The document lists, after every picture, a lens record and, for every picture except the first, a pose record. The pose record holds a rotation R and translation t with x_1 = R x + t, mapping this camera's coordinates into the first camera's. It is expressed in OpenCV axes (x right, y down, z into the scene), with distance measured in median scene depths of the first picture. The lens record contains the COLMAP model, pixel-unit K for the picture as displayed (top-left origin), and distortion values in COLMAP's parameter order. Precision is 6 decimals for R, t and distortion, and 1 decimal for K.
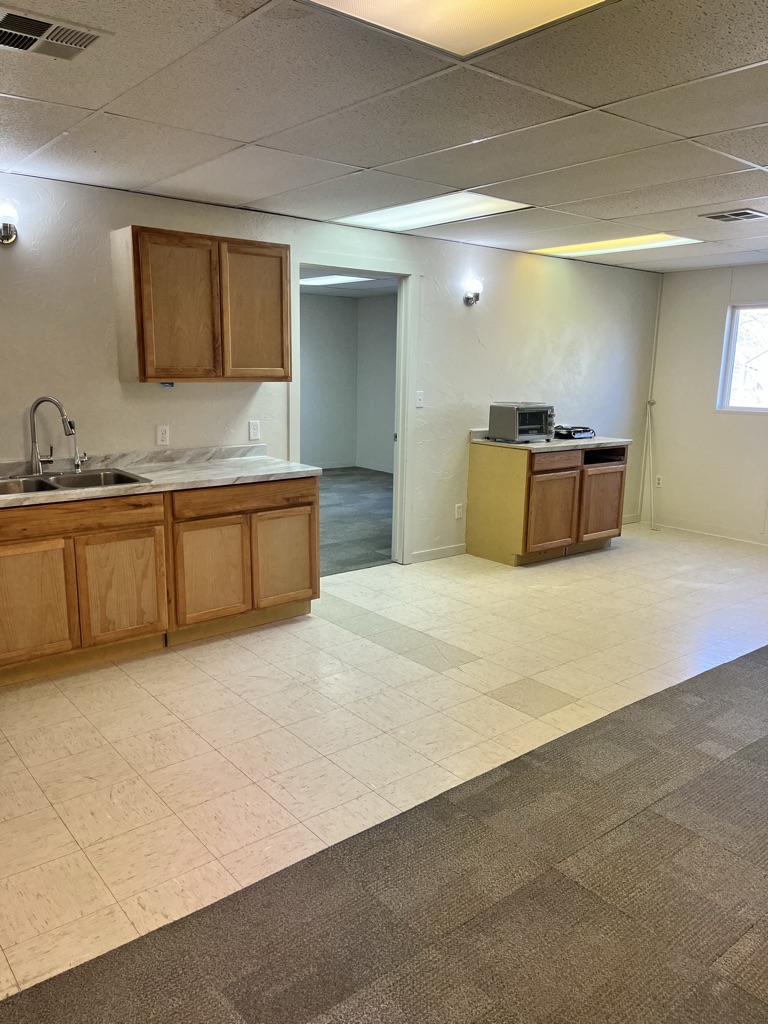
lens RADIAL K [[778.4, 0, 390.0], [0, 778.4, 509.9], [0, 0, 1]] dist [0.091886, -0.089965]
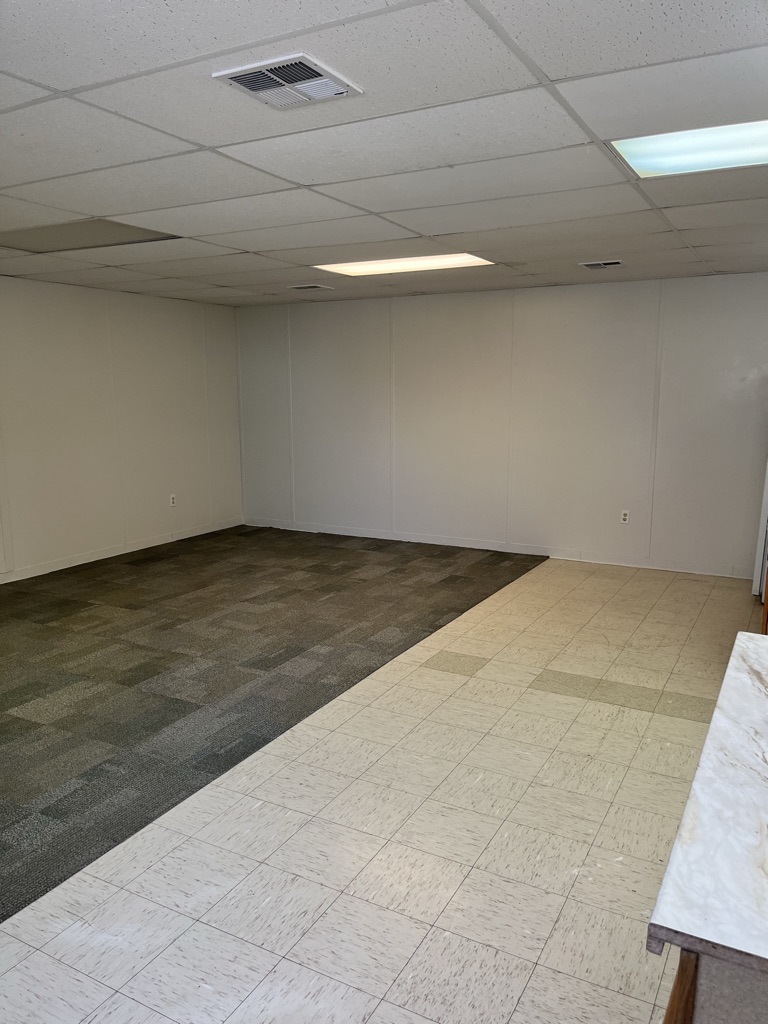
lens RADIAL K [[778.4, 0, 390.0], [0, 778.4, 509.9], [0, 0, 1]] dist [0.091886, -0.089965]
pose [[-0.923950, 0.043384, -0.380046, 0.640721], [-0.087634, 0.943114, 0.320713, -0.323335], [0.372340, 0.329627, -0.867588, 1.709550]]
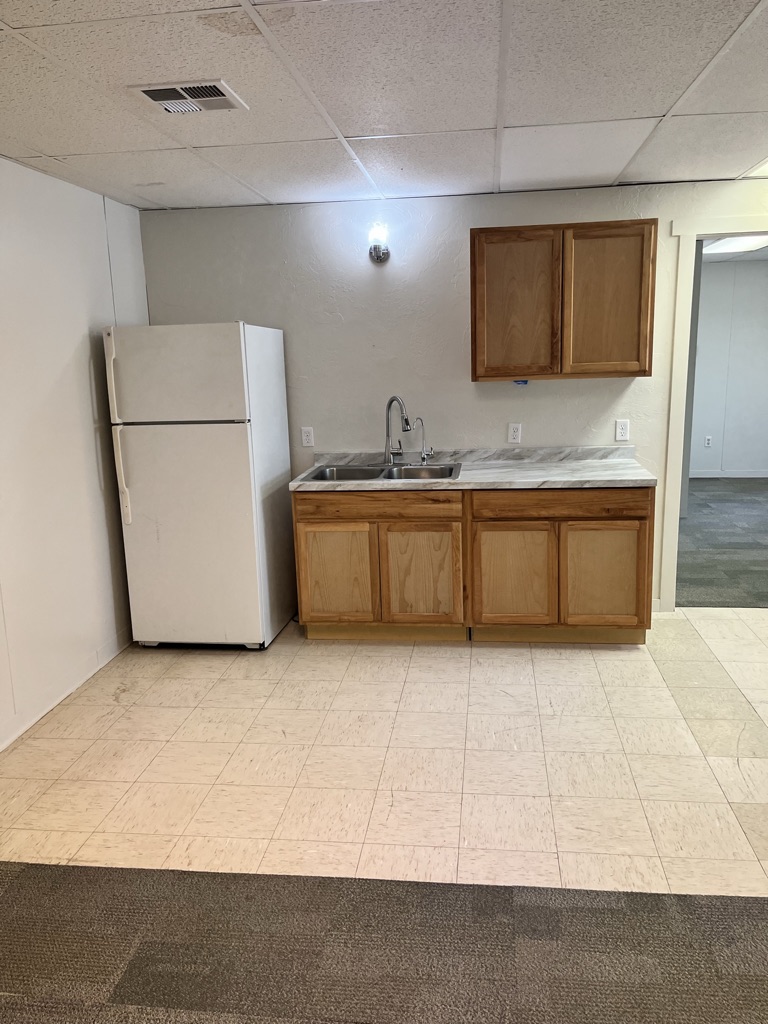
lens RADIAL K [[778.4, 0, 390.0], [0, 778.4, 509.9], [0, 0, 1]] dist [0.091886, -0.089965]
pose [[0.693816, 0.111660, -0.711443, 0.354658], [-0.098429, 0.993339, 0.059912, -0.046334], [0.713394, 0.028459, 0.700185, 0.212856]]
